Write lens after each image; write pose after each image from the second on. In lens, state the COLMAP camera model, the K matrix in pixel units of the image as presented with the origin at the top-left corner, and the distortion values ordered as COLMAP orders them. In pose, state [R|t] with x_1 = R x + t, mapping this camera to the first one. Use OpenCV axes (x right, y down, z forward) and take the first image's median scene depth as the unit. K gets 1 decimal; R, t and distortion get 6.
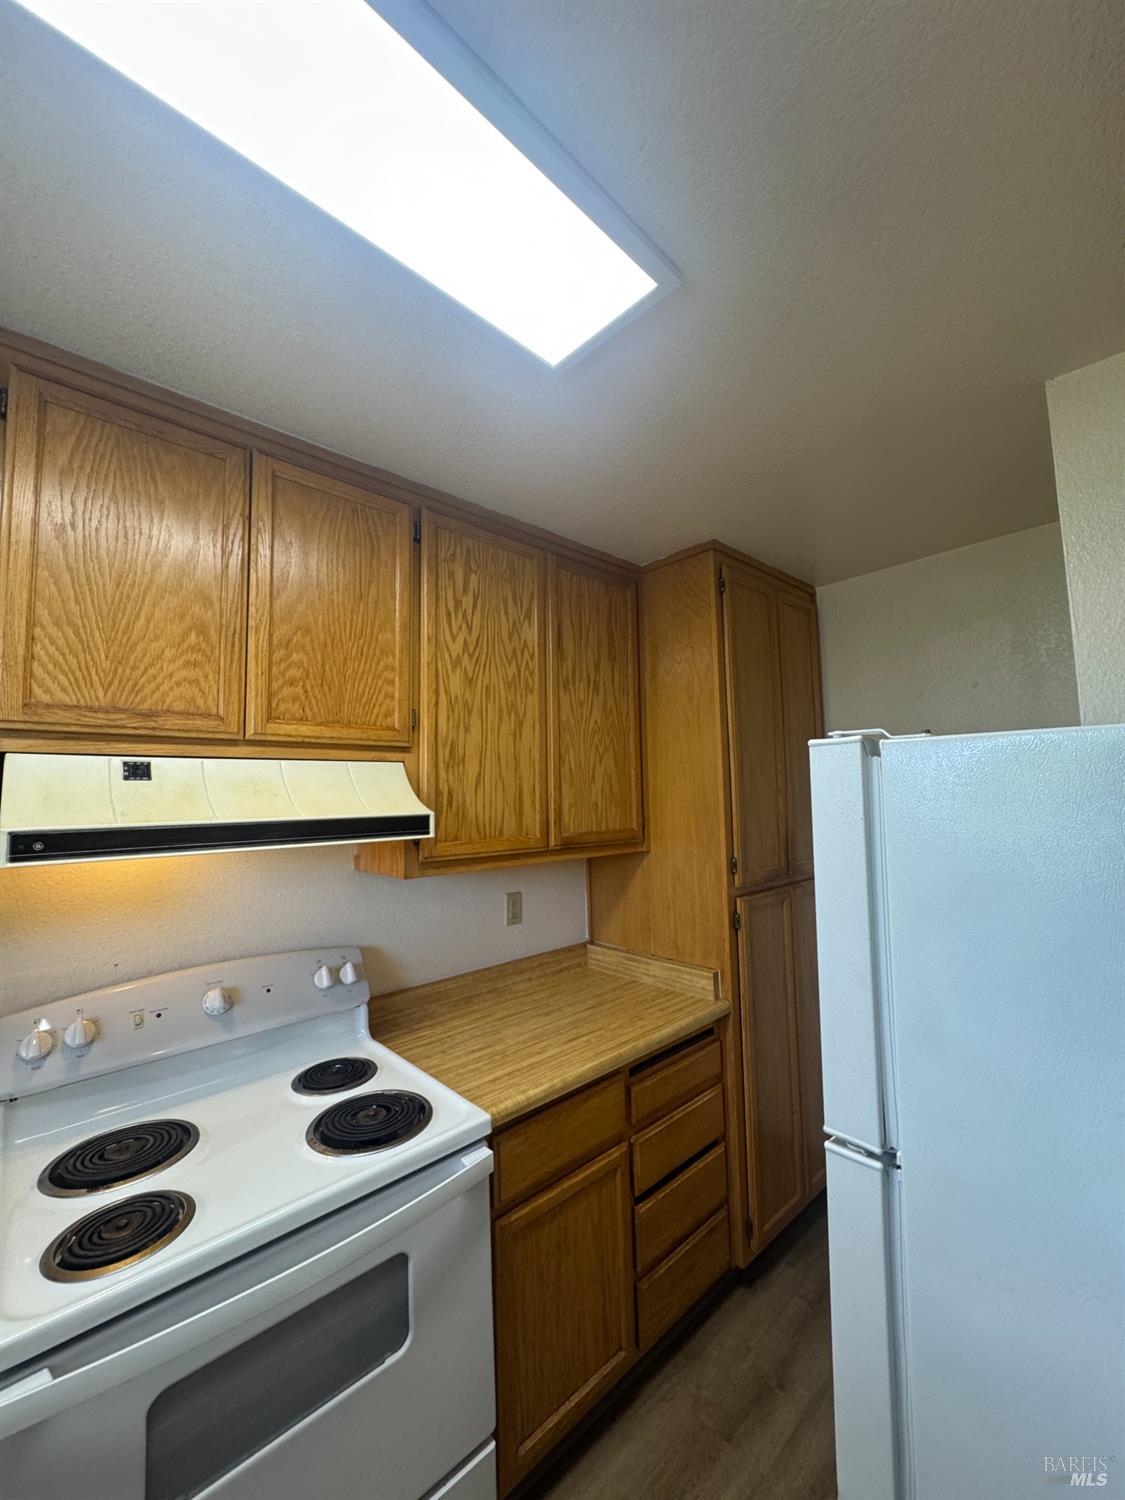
lens RADIAL K [[594.6, 0, 562.2], [0, 594.6, 746.0], [0, 0, 1]] dist [-0.003538, 0.000204]
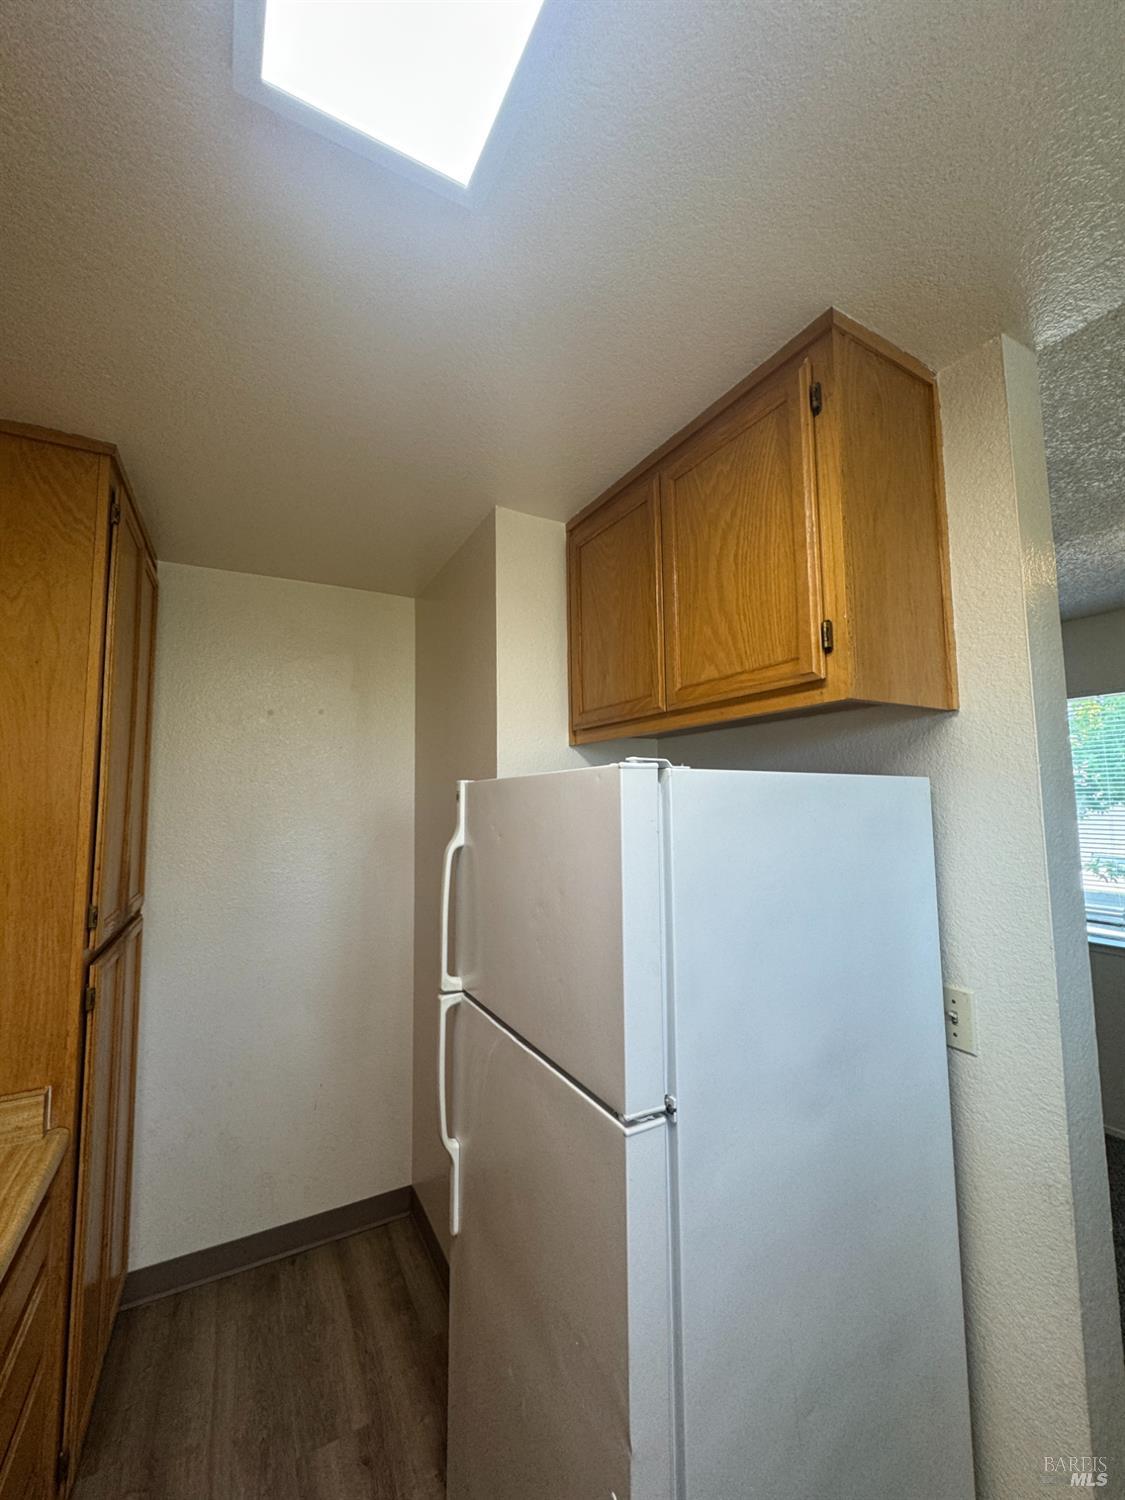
lens RADIAL K [[594.6, 0, 559.8], [0, 594.6, 750.4], [0, 0, 1]] dist [-0.003538, 0.000204]
pose [[0.249029, 0.097463, 0.963580, -0.398722], [-0.073638, 0.993949, -0.081503, 0.039054], [-0.965693, -0.050659, 0.254699, 0.492256]]
